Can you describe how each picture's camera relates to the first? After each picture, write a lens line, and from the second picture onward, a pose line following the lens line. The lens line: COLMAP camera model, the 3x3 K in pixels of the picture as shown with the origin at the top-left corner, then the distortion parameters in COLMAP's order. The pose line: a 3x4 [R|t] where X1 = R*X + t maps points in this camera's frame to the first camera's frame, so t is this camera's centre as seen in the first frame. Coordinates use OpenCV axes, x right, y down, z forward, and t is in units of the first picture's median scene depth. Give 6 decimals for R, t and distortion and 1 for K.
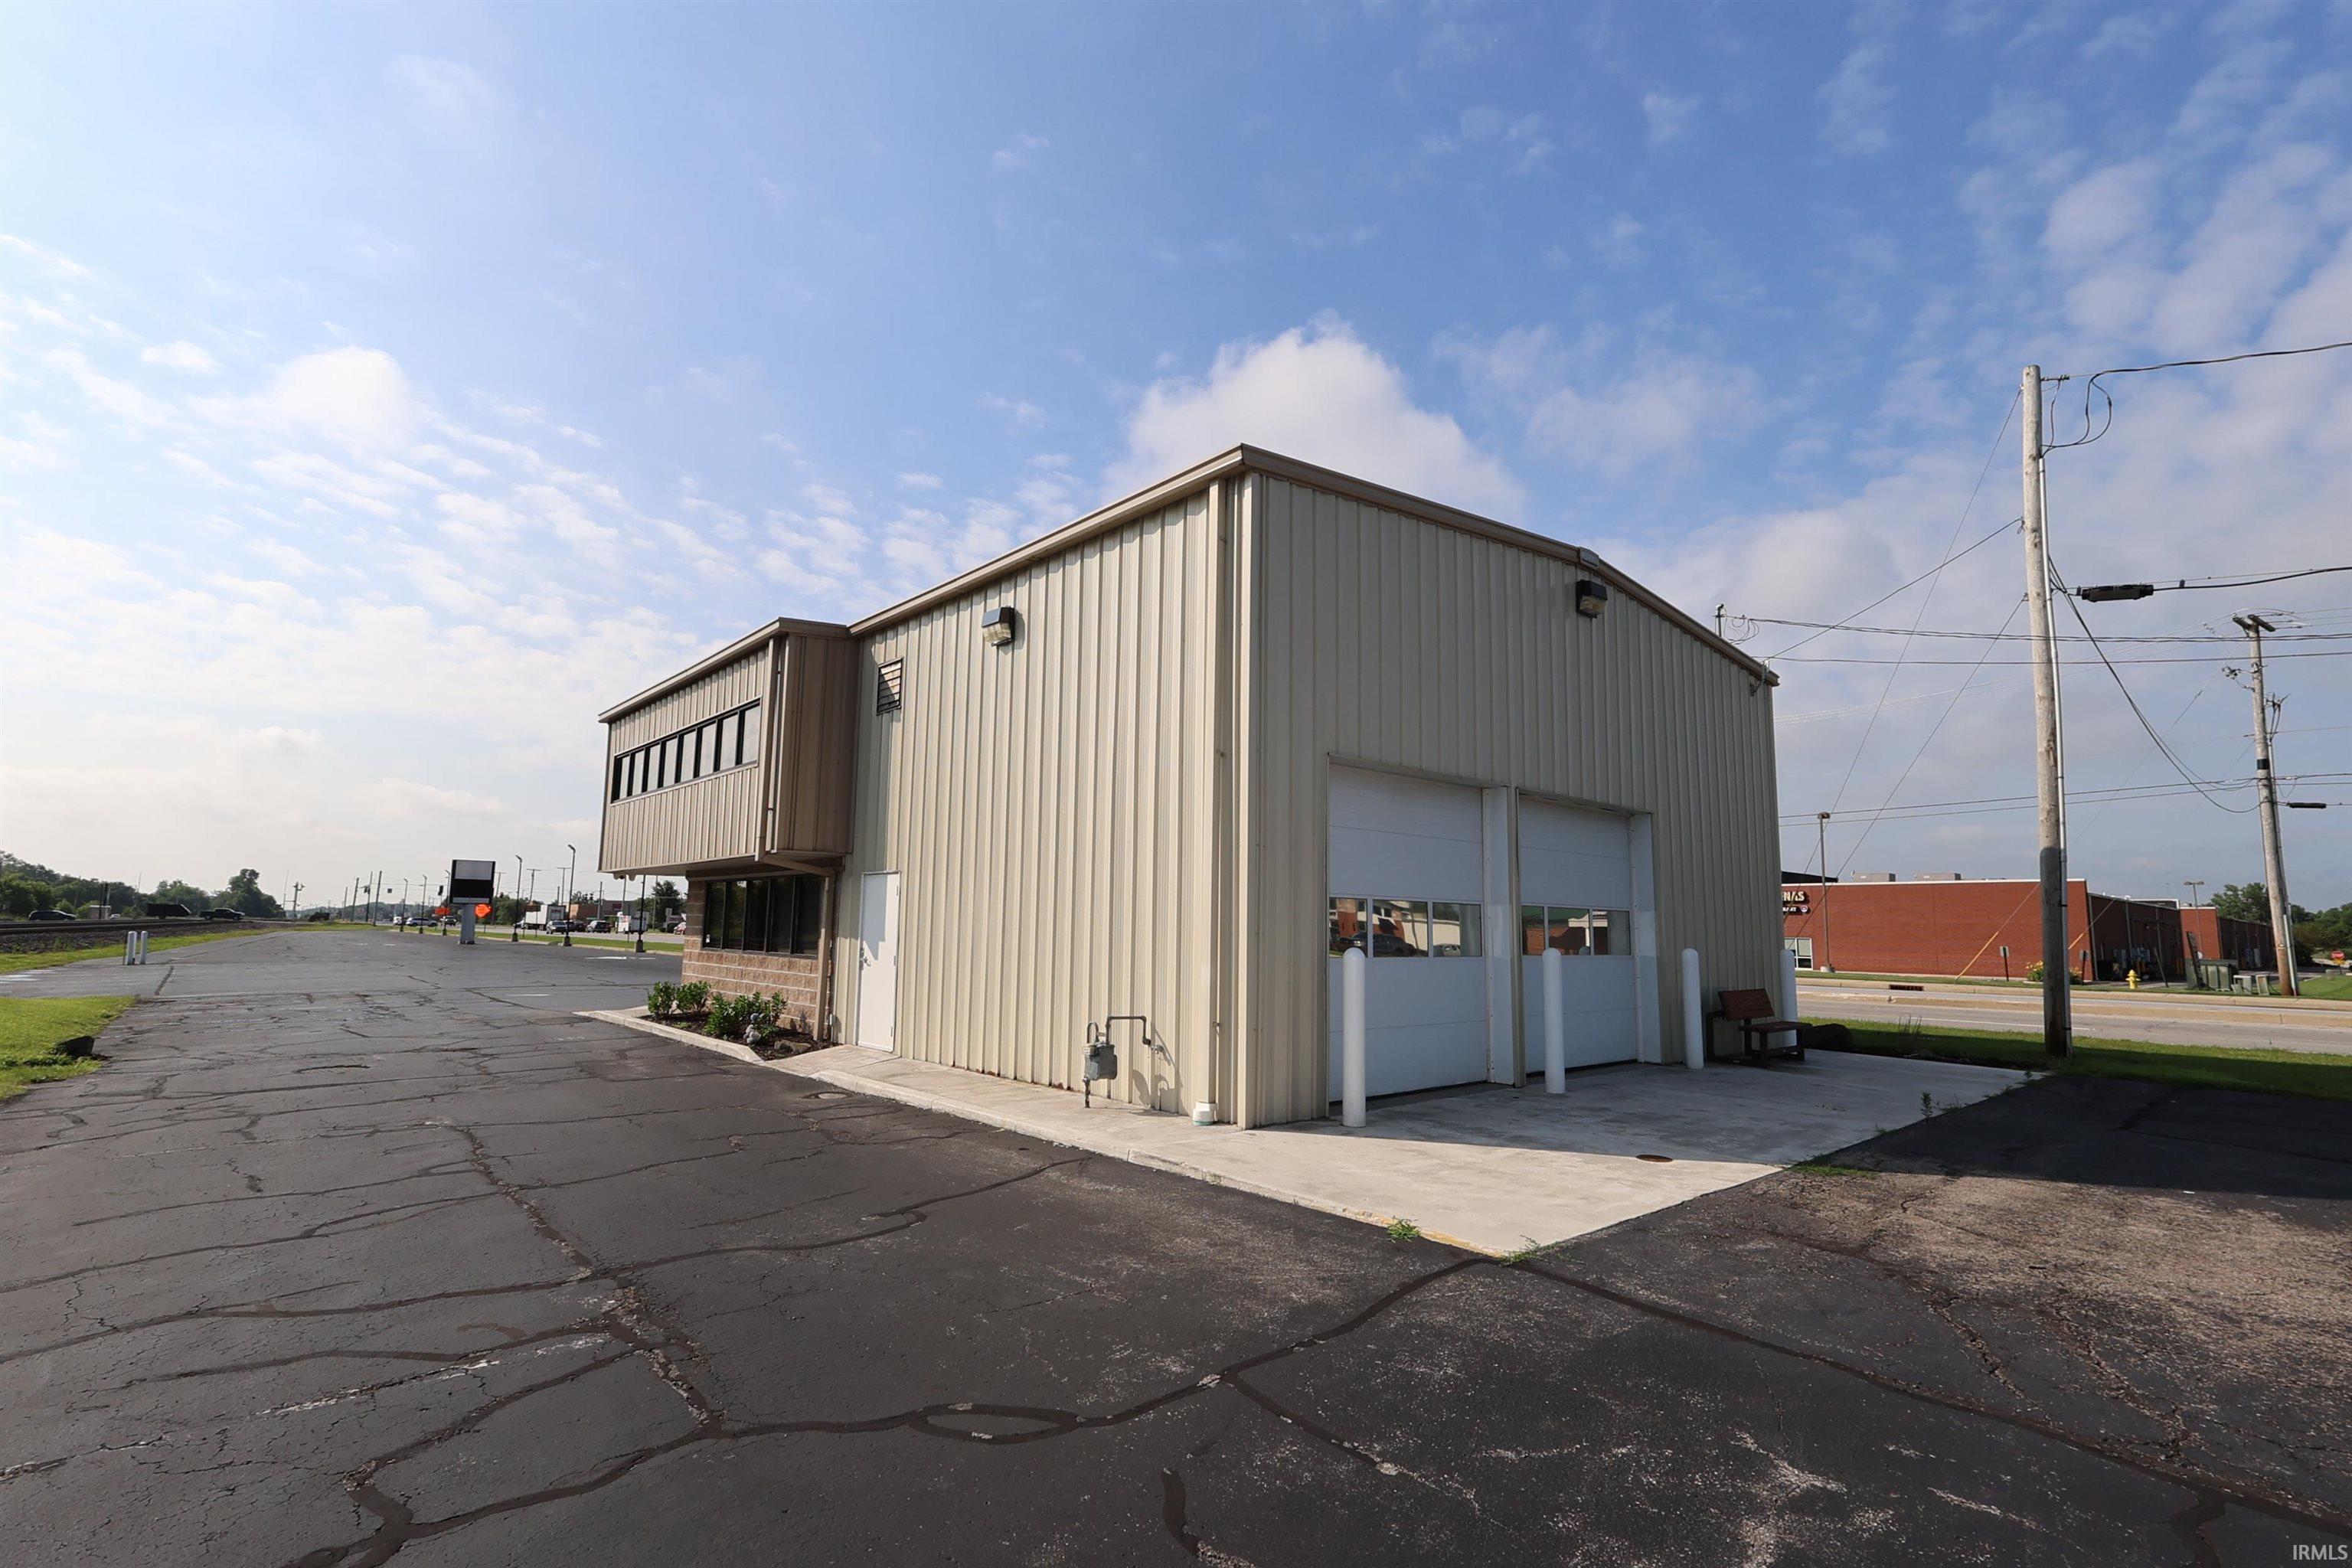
lens RADIAL K [[1085.9, 0, 1171.1], [0, 1085.9, 788.6], [0, 0, 1]] dist [0.007577, 0.000357]
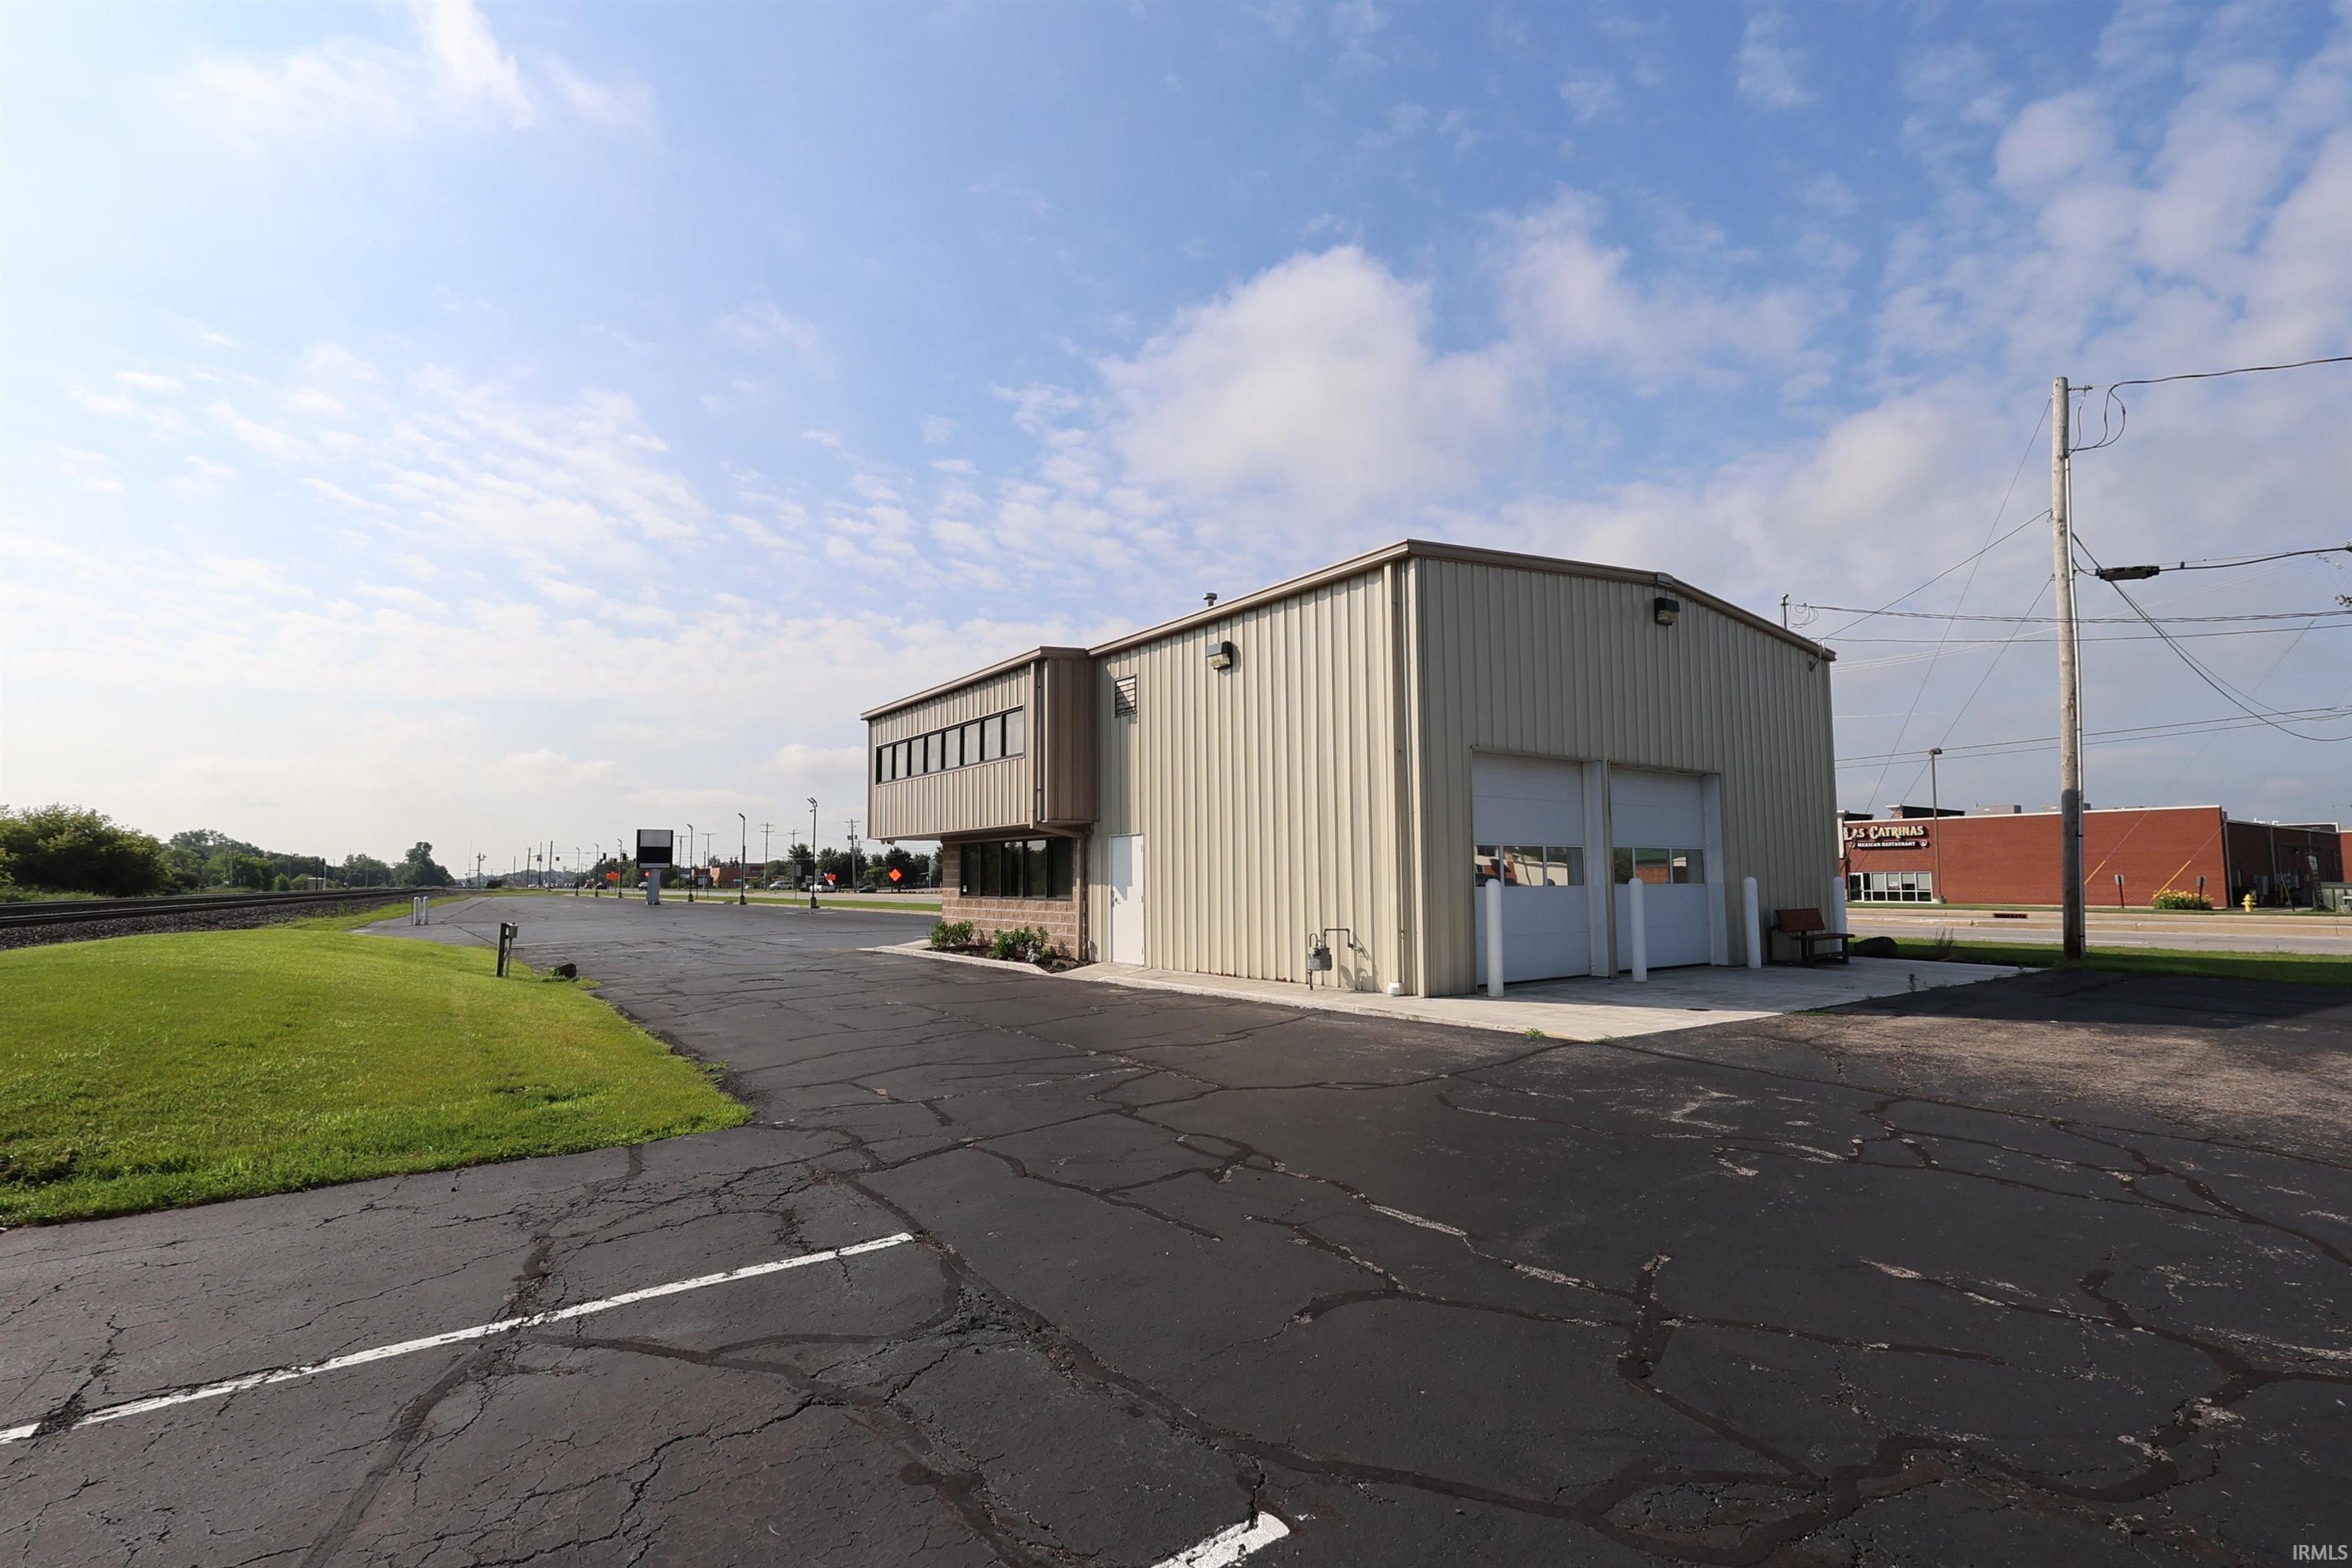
lens RADIAL K [[1088.7, 0, 1176.2], [0, 1088.7, 793.5], [0, 0, 1]] dist [-0.000791, 0.000267]
pose [[0.995696, -0.029155, -0.087977, -0.081688], [0.033443, 0.998303, 0.047673, -0.035294], [0.086438, -0.050410, 0.994981, -0.325413]]
